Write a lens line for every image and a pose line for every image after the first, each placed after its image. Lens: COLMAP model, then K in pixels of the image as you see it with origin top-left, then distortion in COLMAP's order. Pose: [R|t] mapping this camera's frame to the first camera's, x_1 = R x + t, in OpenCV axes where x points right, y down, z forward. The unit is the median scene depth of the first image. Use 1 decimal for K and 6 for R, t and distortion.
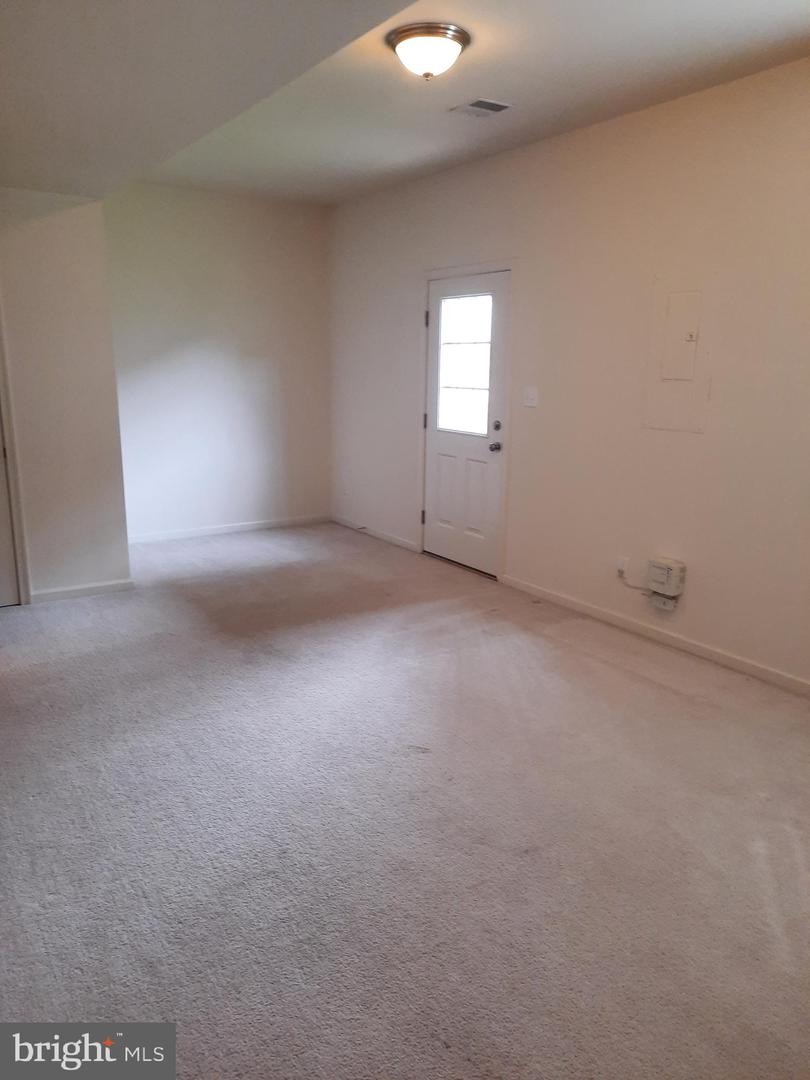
lens RADIAL K [[807.0, 0, 403.9], [0, 807.0, 538.6], [0, 0, 1]] dist [0.034557, -0.008981]
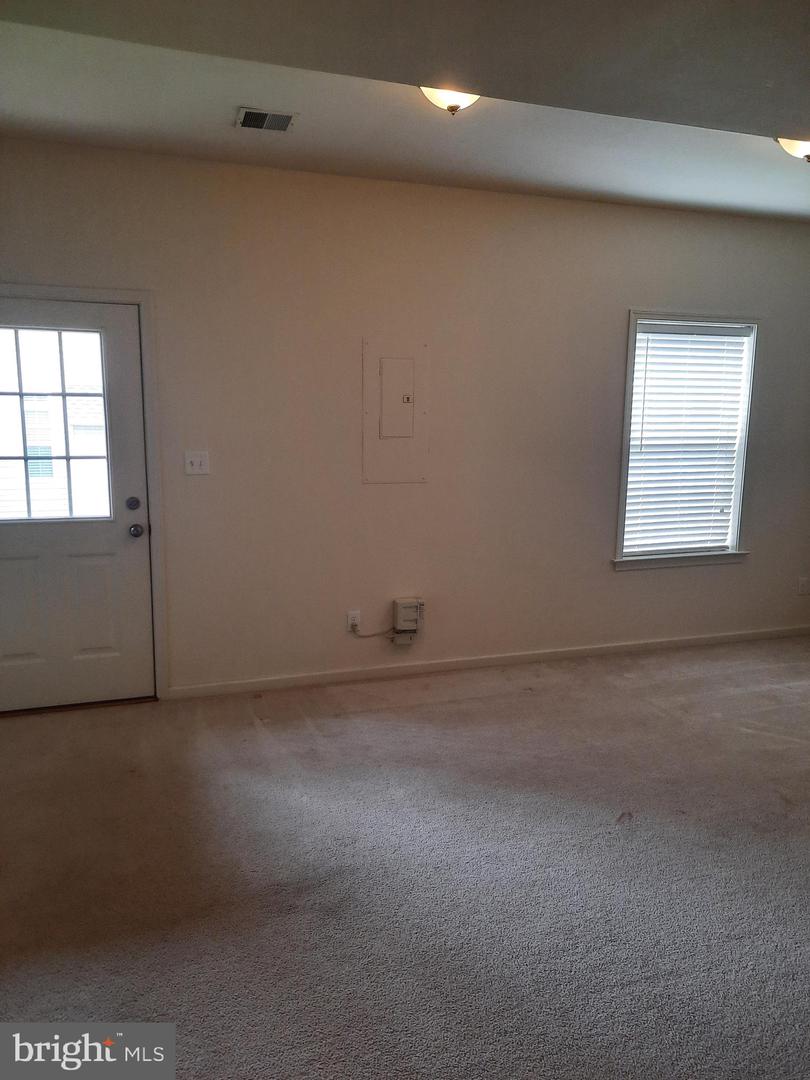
lens RADIAL K [[807.0, 0, 402.1], [0, 807.0, 532.8], [0, 0, 1]] dist [0.034557, -0.008981]
pose [[0.230580, -0.158751, 0.960016, -0.667739], [0.202863, 0.972765, 0.112134, -0.173412], [-0.951672, 0.168896, 0.256505, 0.668437]]
